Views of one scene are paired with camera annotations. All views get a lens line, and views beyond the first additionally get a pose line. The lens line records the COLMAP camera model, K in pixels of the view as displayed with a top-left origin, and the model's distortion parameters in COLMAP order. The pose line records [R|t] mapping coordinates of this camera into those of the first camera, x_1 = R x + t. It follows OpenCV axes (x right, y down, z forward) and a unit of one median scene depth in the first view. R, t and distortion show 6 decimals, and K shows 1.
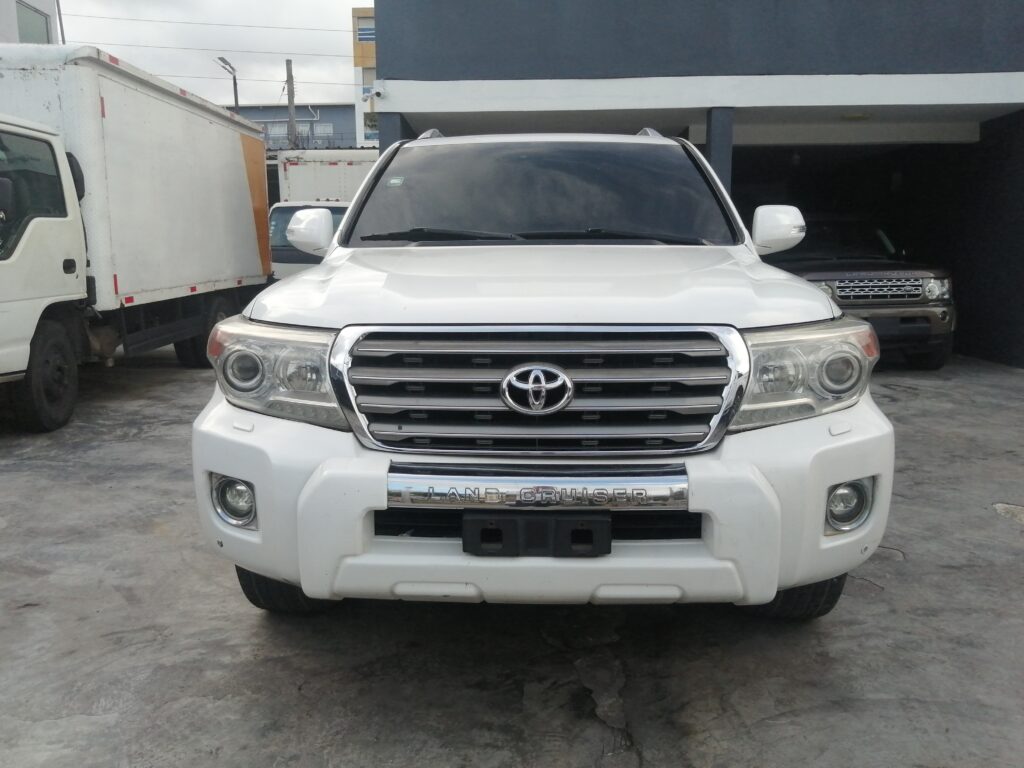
lens RADIAL K [[777.0, 0, 512.0], [0, 777.0, 384.0], [0, 0, 1]] dist [-0.004246, -0.004348]
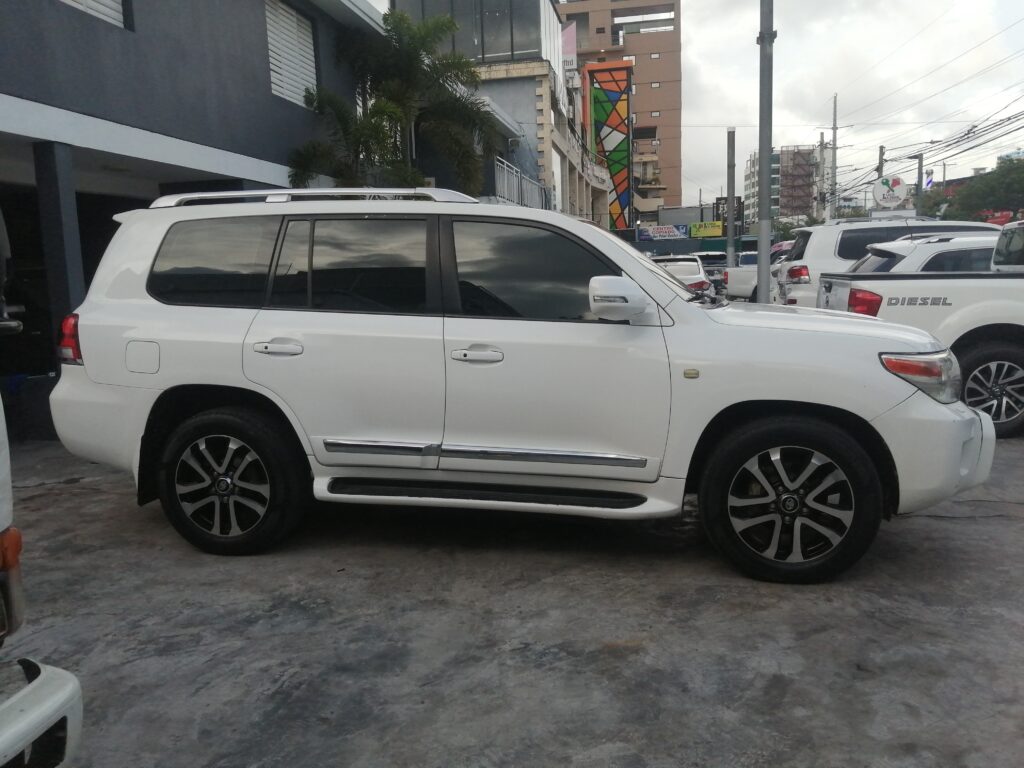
lens RADIAL K [[777.0, 0, 512.0], [0, 777.0, 384.0], [0, 0, 1]] dist [-0.004246, -0.004348]
pose [[0.215679, -0.130214, 0.967743, -1.420231], [0.183539, 0.978810, 0.090798, -0.211808], [-0.959060, 0.158035, 0.235008, 0.987427]]
